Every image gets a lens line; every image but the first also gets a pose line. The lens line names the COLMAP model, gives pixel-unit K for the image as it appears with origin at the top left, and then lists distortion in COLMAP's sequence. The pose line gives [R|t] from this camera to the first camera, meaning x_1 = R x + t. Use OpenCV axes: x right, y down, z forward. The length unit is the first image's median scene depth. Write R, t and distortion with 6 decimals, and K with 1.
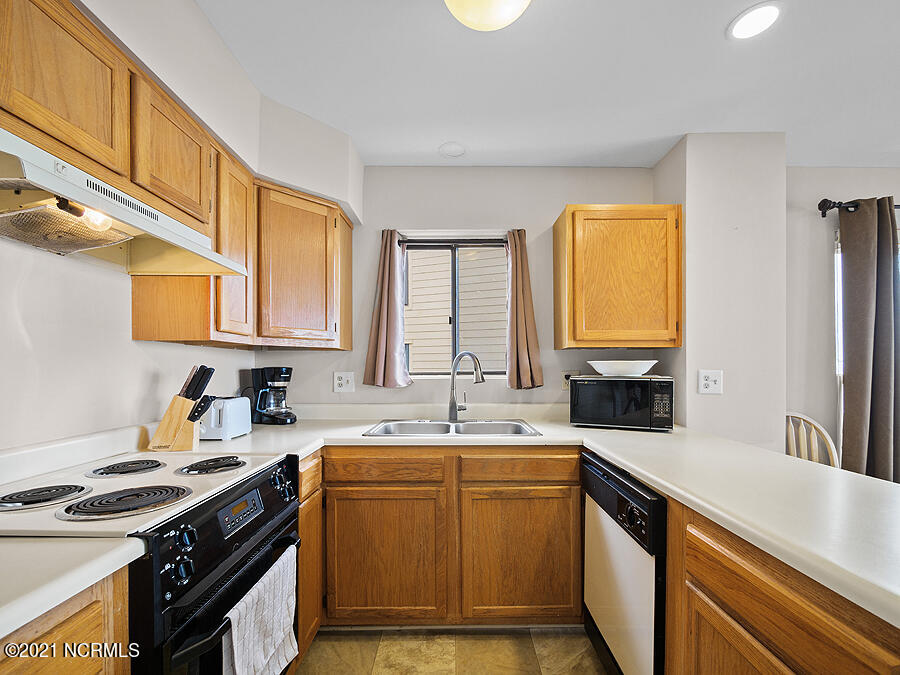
lens RADIAL K [[372.5, 0, 460.6], [0, 372.5, 359.6], [0, 0, 1]] dist [-0.010231, 0.000101]
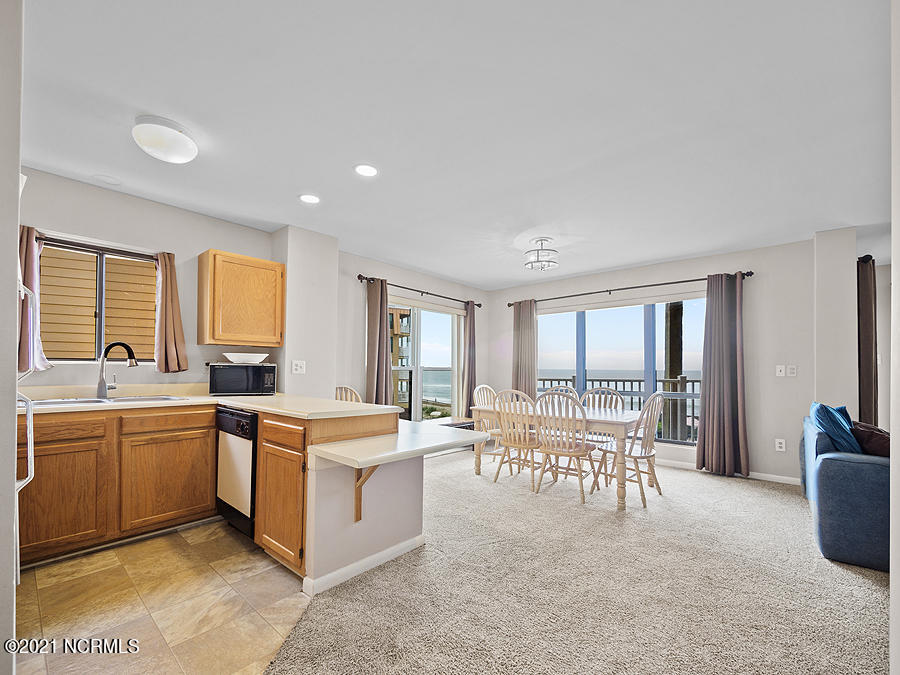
lens RADIAL K [[385.4, 0, 447.7], [0, 385.4, 366.4], [0, 0, 1]] dist [-0.001288, -0.000167]
pose [[0.664301, 0.010998, 0.747385, -0.234824], [-0.025365, 0.999648, 0.007835, 0.023378], [-0.747035, -0.024162, 0.664345, -0.767061]]
